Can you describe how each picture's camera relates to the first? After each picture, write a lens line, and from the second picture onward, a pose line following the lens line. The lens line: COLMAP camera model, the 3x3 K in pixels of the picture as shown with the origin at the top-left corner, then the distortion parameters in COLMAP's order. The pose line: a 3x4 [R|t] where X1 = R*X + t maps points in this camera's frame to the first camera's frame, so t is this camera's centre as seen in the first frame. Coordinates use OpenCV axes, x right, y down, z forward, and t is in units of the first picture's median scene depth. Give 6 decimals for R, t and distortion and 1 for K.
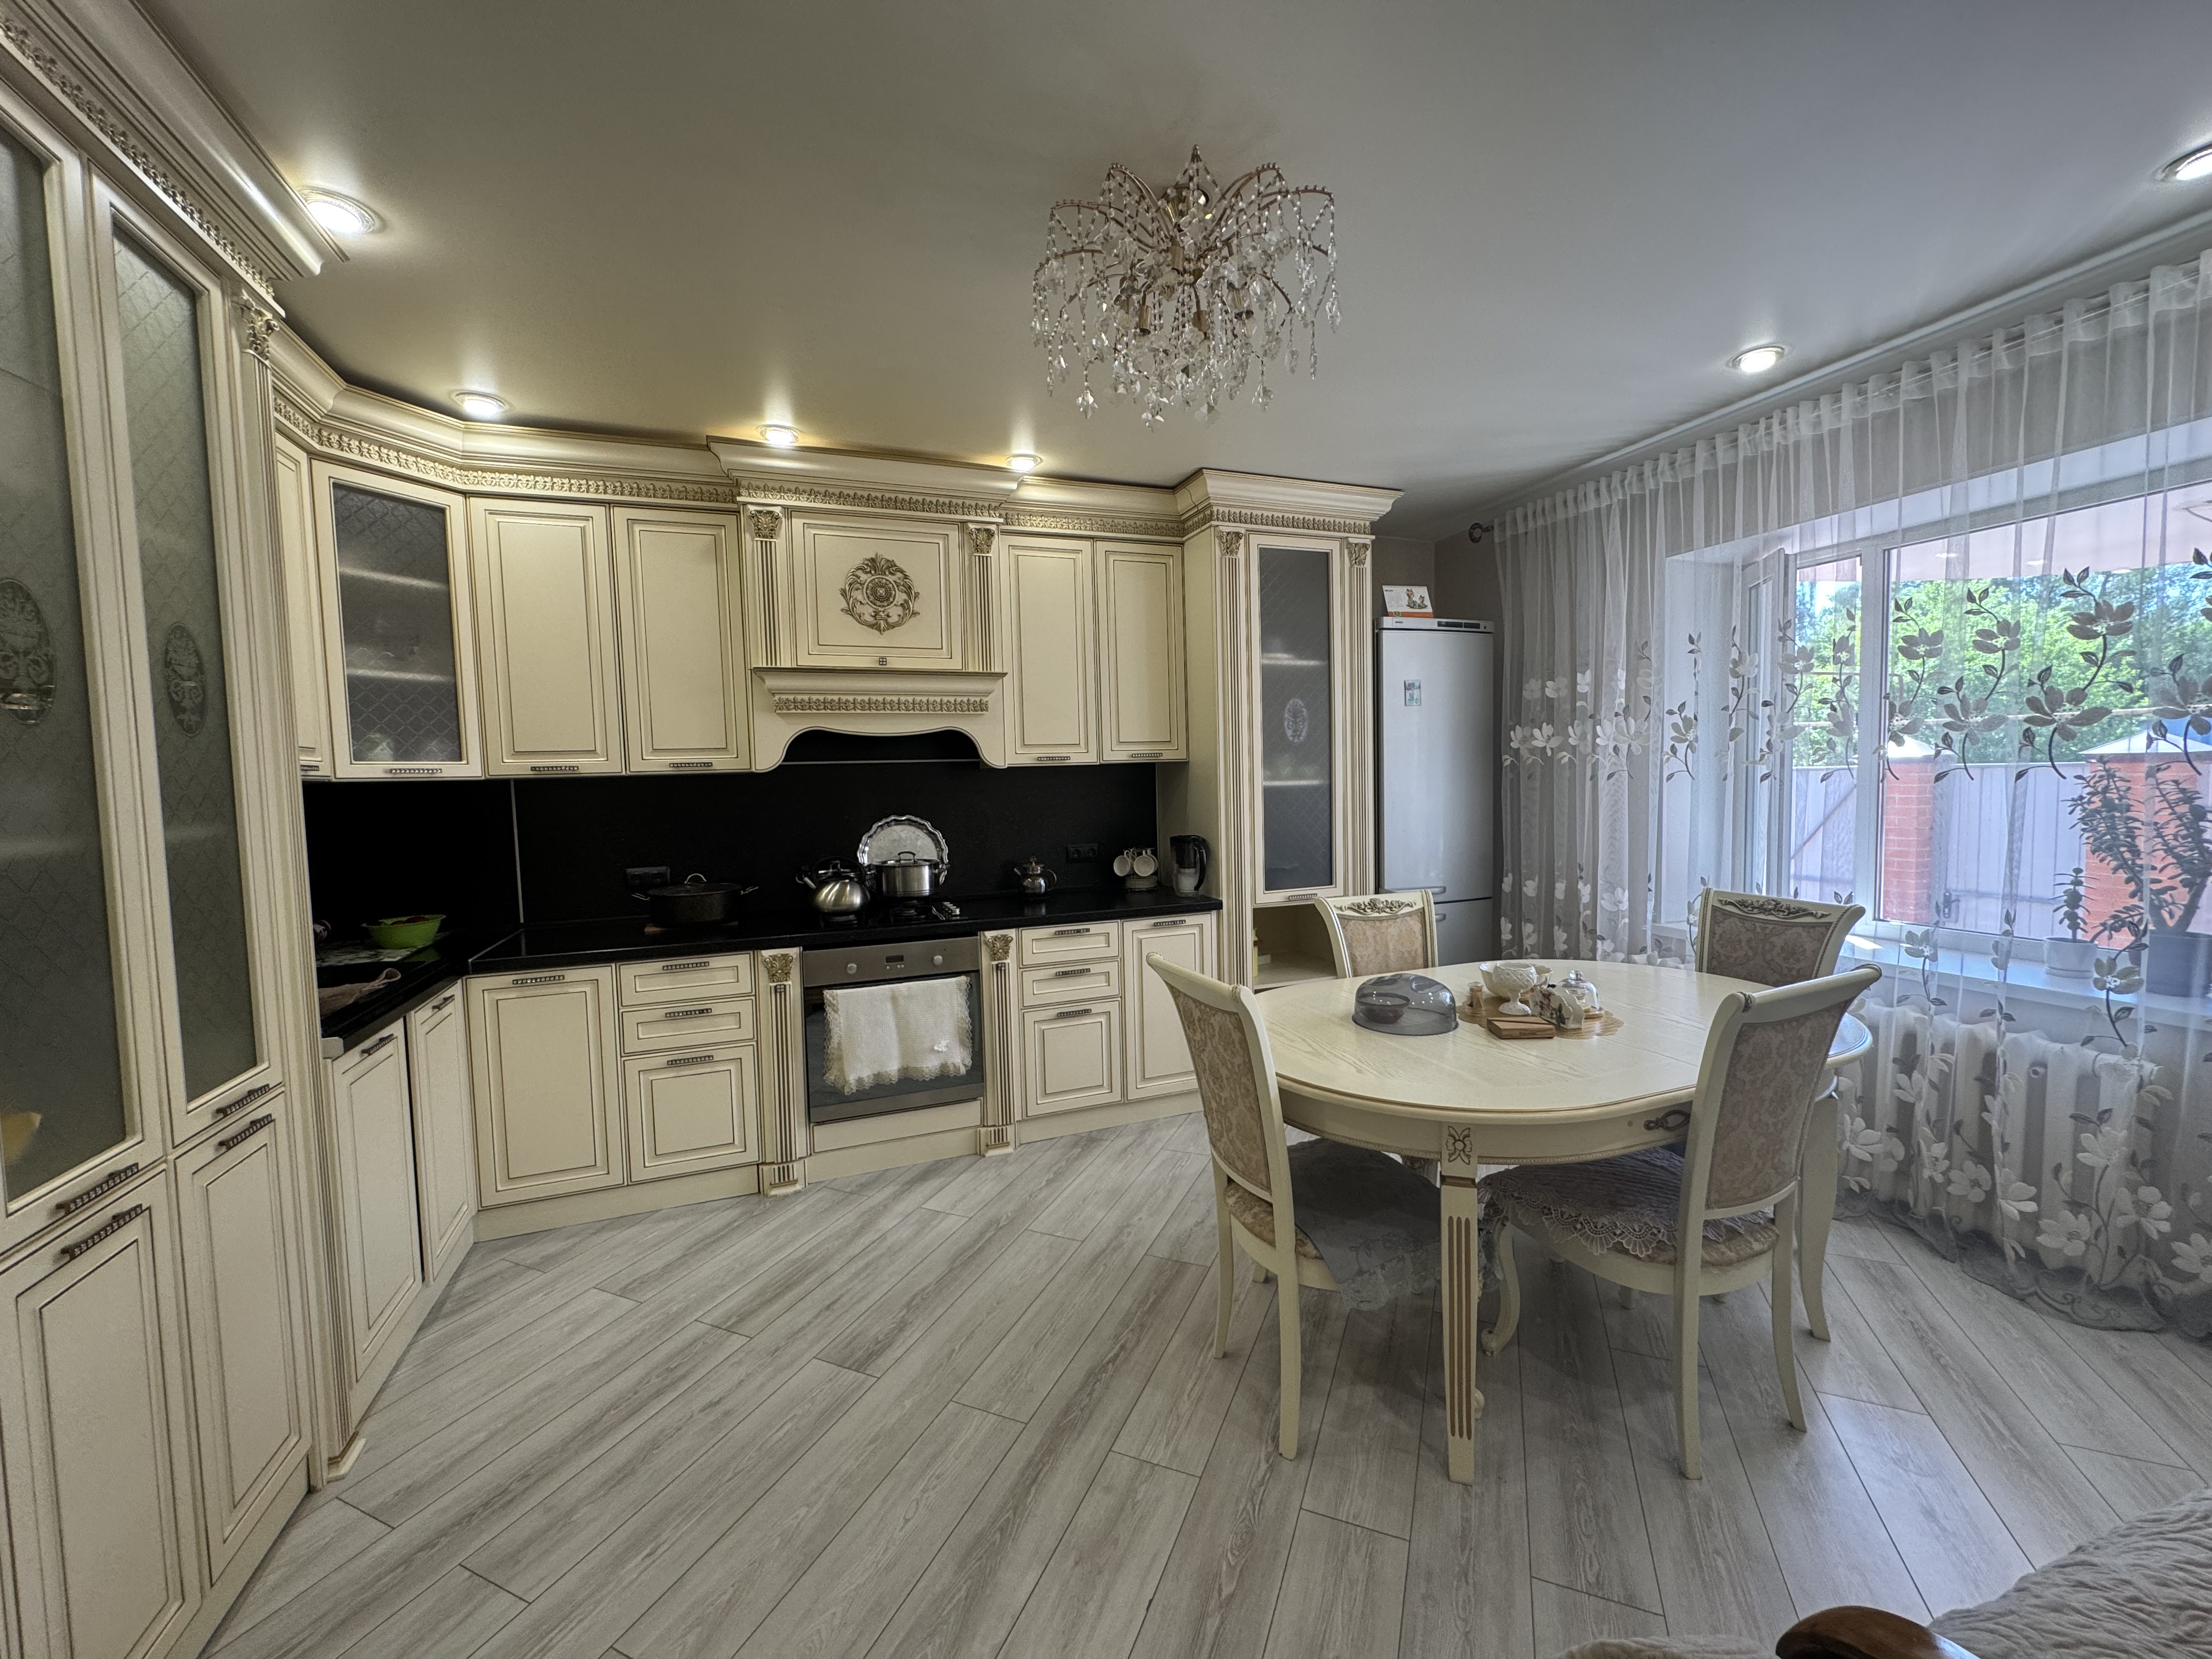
lens RADIAL K [[879.1, 0, 1104.6], [0, 879.1, 829.1], [0, 0, 1]] dist [-0.004451, 0.001086]
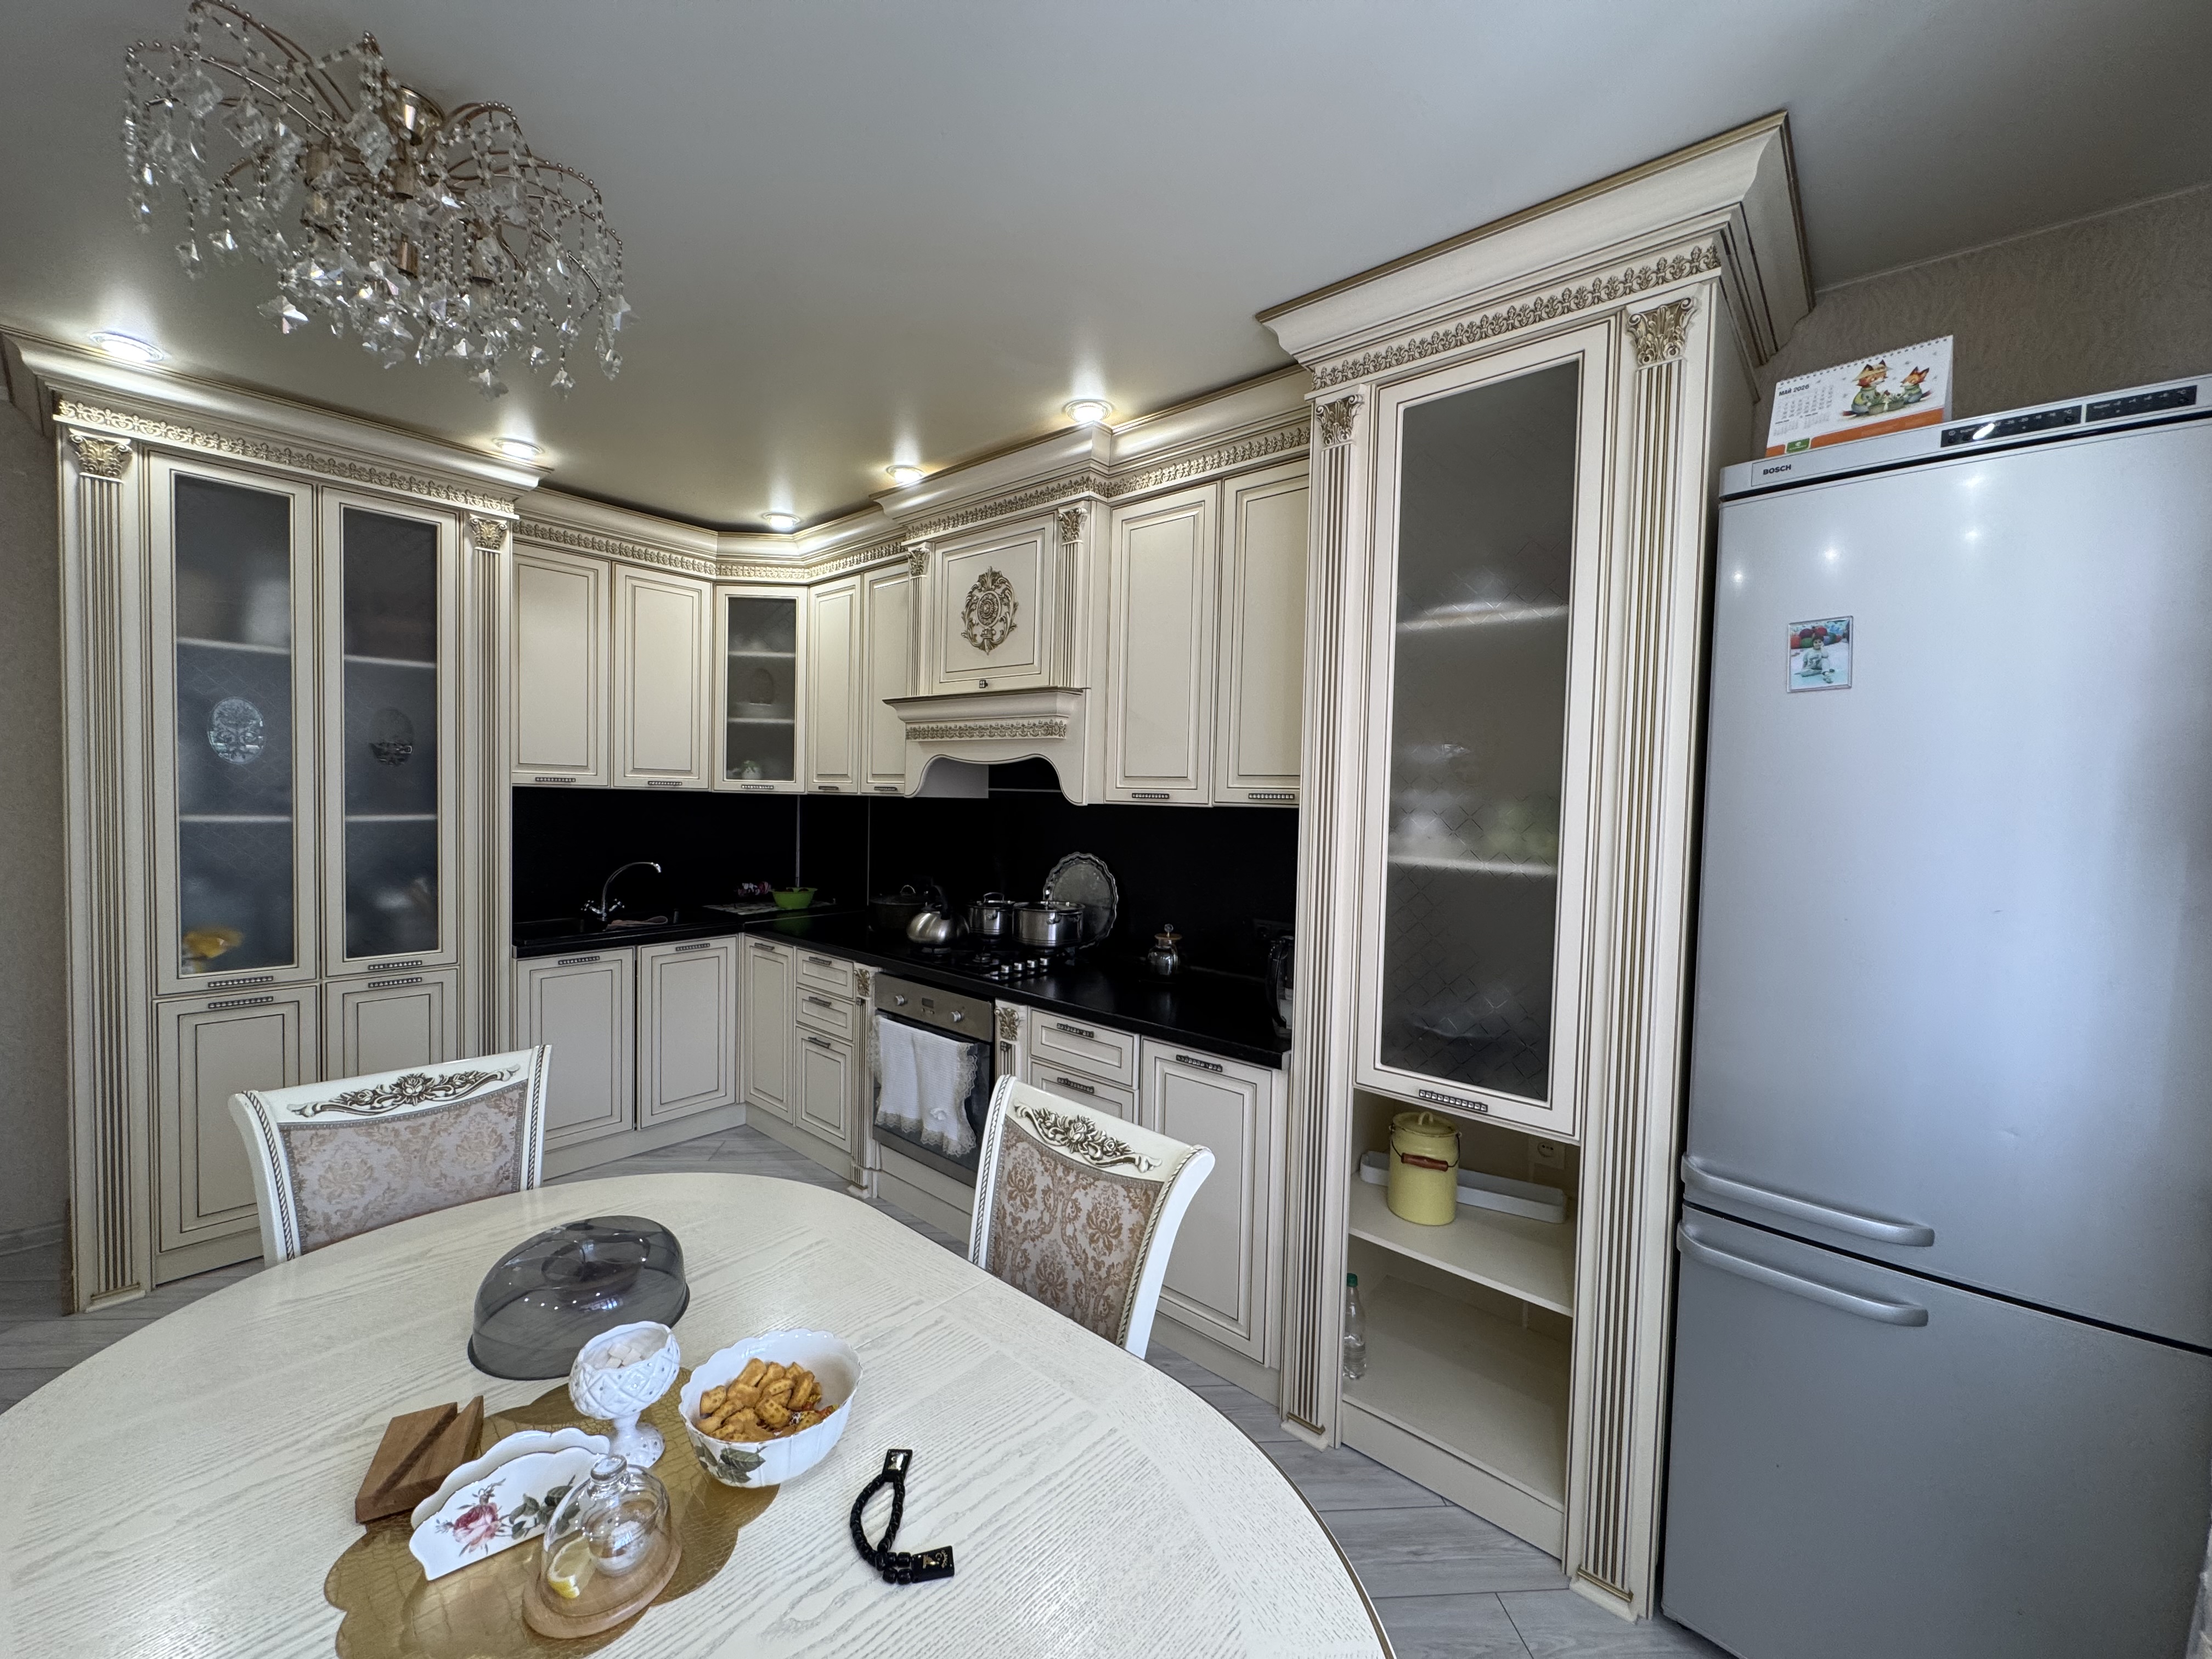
lens RADIAL K [[879.1, 0, 1110.4], [0, 879.1, 827.5], [0, 0, 1]] dist [-0.004451, 0.001086]
pose [[0.472619, 0.072303, -0.878296, 0.729619], [-0.090411, 0.995348, 0.033288, -0.095421], [0.876617, 0.063675, 0.476958, 0.788278]]
